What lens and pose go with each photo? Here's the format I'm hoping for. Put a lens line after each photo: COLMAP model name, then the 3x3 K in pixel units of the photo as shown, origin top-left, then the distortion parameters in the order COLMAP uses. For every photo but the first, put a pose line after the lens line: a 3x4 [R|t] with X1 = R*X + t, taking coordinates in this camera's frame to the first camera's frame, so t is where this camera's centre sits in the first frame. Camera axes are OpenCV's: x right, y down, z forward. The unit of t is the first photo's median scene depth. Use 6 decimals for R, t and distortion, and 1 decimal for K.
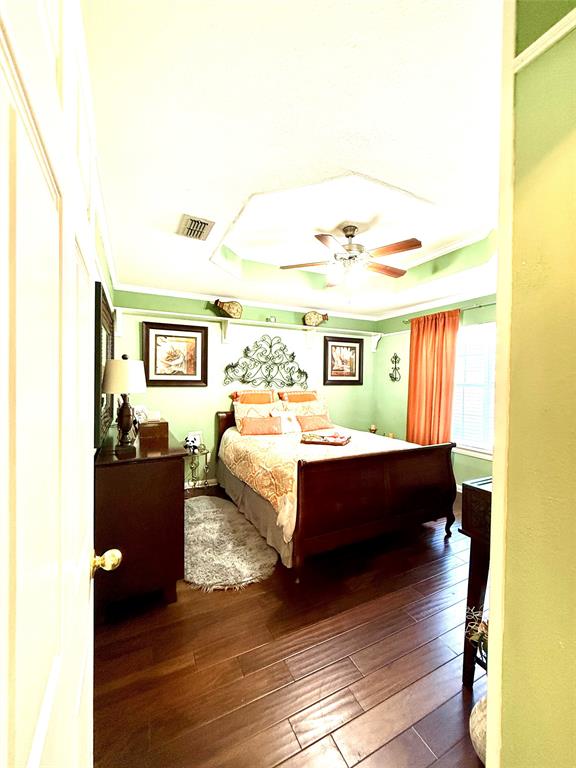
lens RADIAL K [[306.2, 0, 288.4], [0, 306.2, 383.3], [0, 0, 1]] dist [0.000084, 0.000336]
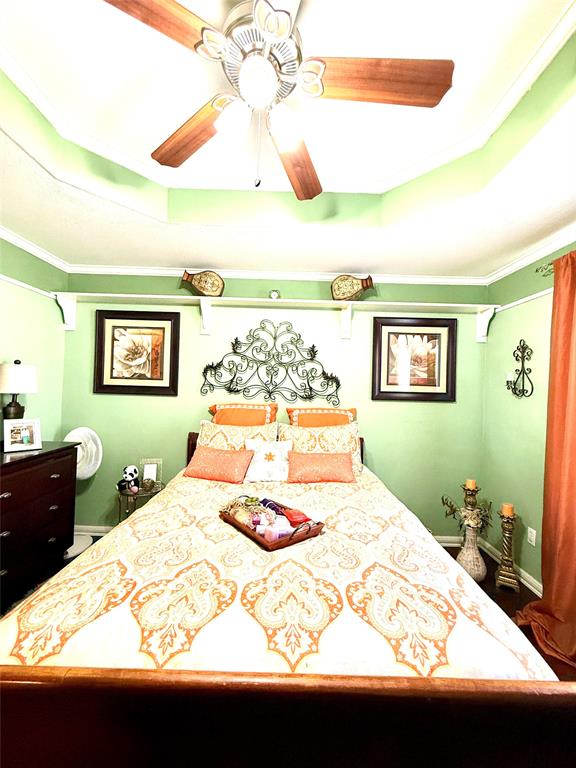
lens RADIAL K [[306.2, 0, 289.4], [0, 306.2, 384.0], [0, 0, 1]] dist [0.000084, 0.000336]
pose [[0.894920, 0.010744, -0.446098, 0.259363], [-0.027563, 0.999132, -0.031231, -0.002227], [0.445375, 0.040245, 0.894439, 0.437581]]
